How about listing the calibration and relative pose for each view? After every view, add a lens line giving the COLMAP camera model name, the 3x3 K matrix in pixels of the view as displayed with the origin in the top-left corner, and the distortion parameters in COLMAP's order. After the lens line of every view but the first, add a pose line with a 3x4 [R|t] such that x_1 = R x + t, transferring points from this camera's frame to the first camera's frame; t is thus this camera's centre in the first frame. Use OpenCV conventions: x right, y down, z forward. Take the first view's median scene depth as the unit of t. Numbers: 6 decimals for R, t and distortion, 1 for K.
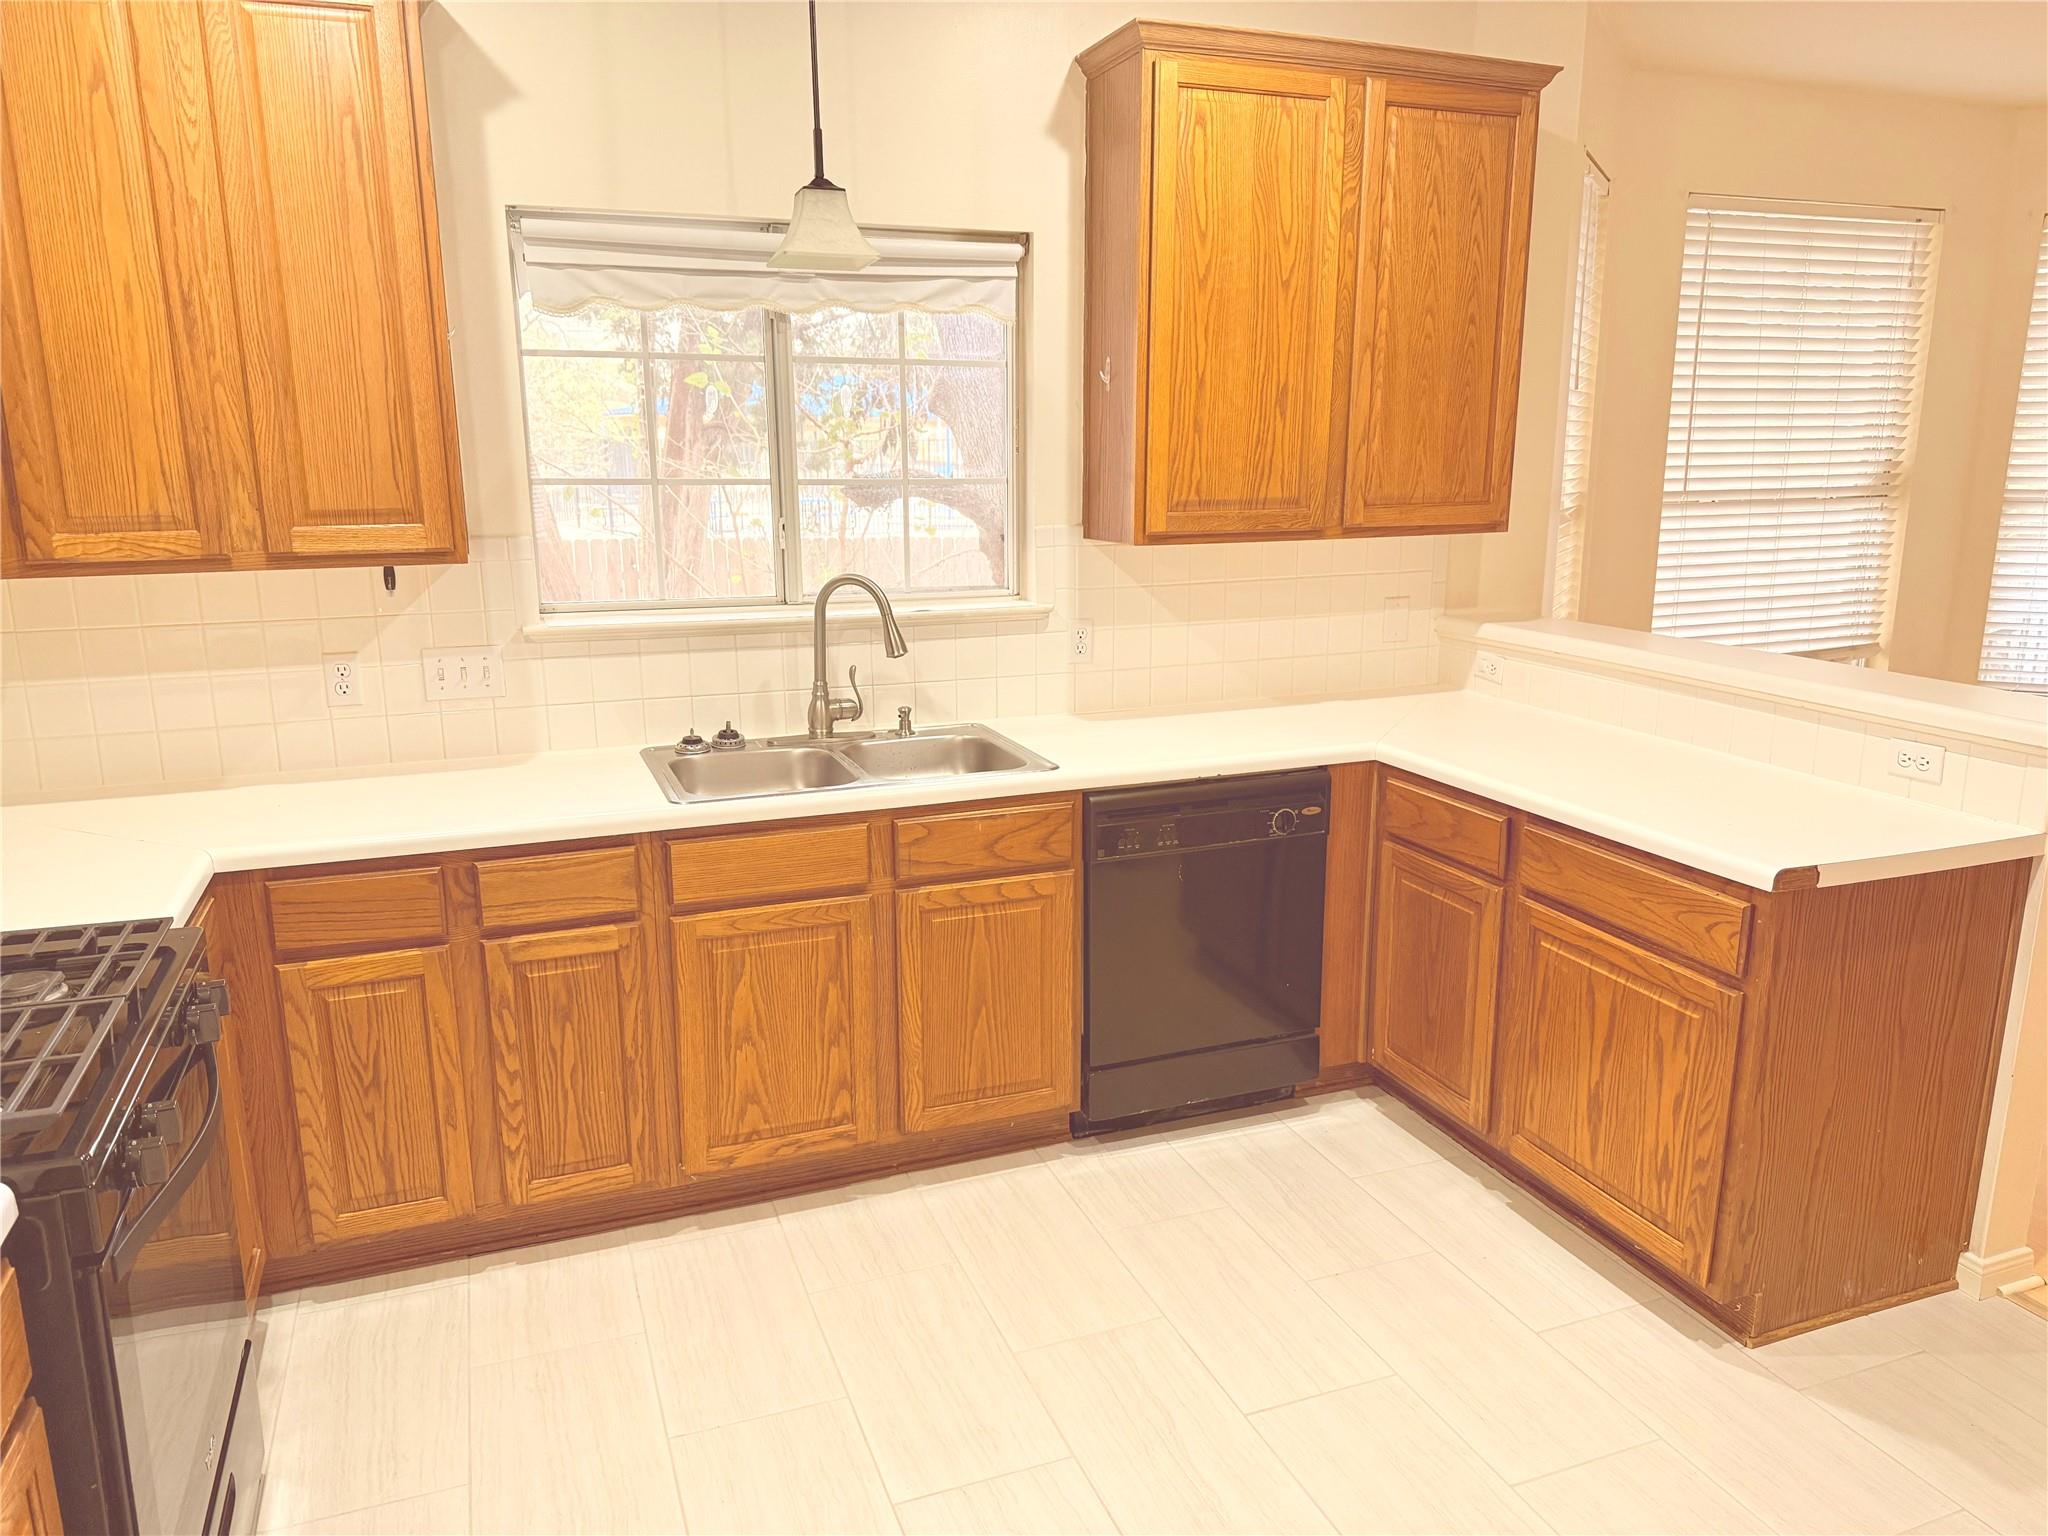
lens RADIAL K [[1441.6, 0, 1024.0], [0, 1441.6, 768.0], [0, 0, 1]] dist [0.212170, -0.421838]
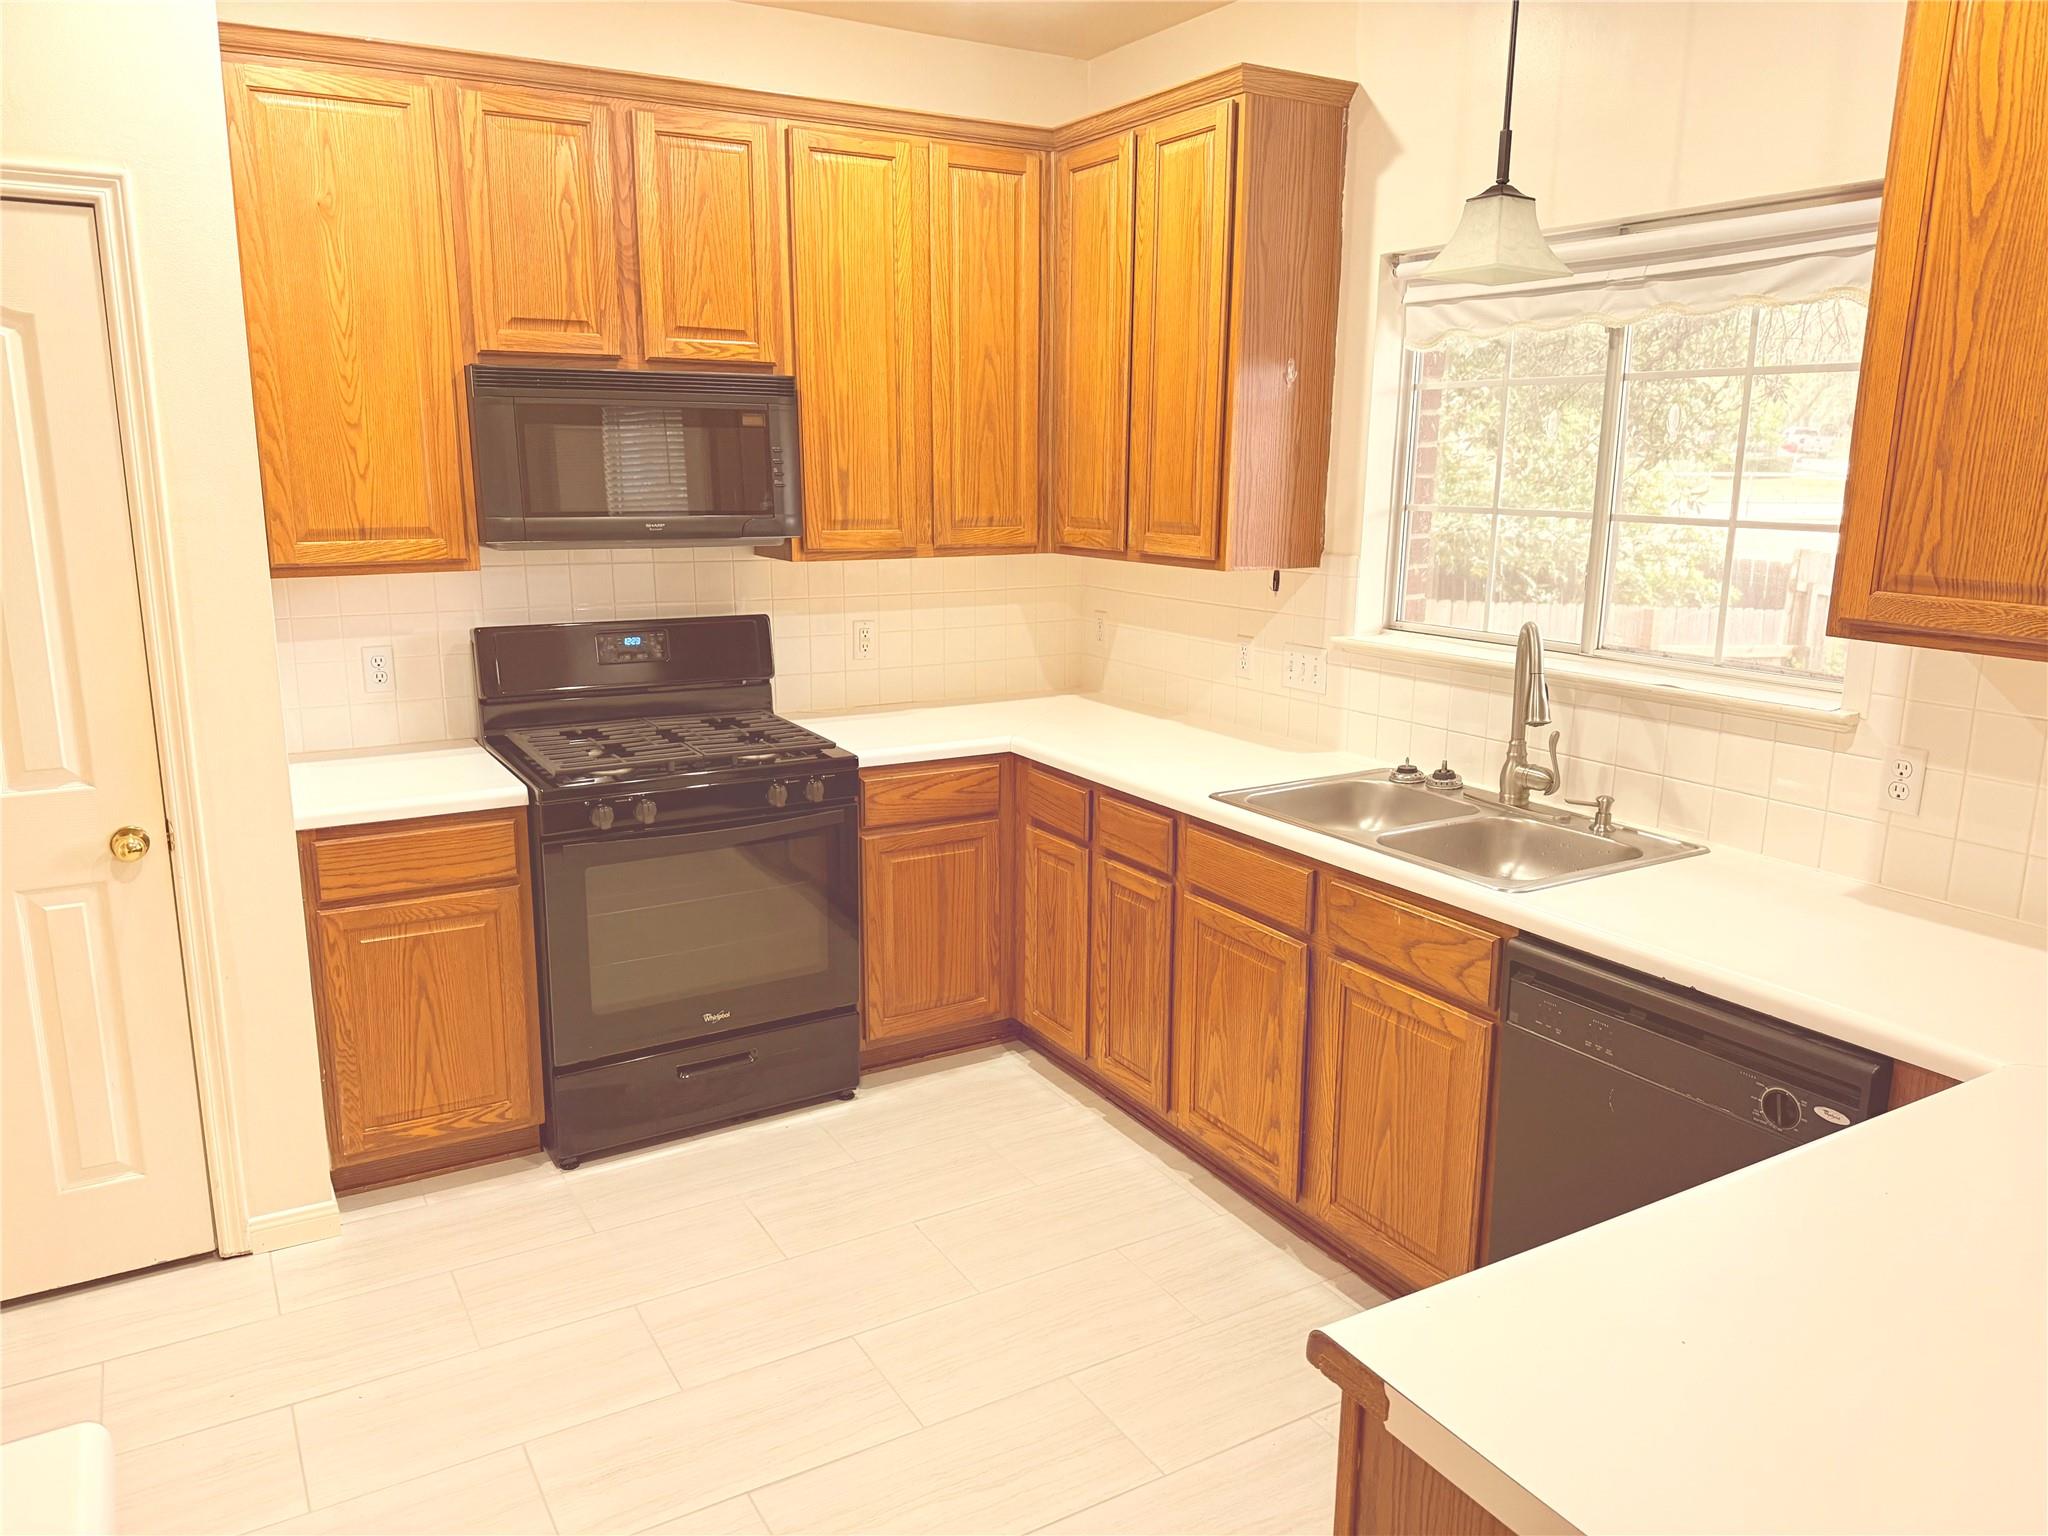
lens RADIAL K [[1467.8, 0, 1024.0], [0, 1467.8, 768.0], [0, 0, 1]] dist [0.000667, 0.005780]
pose [[0.162839, 0.215023, -0.962937, 0.690540], [-0.225299, 0.958282, 0.175884, -0.136097], [0.960585, 0.188308, 0.204490, 0.549897]]
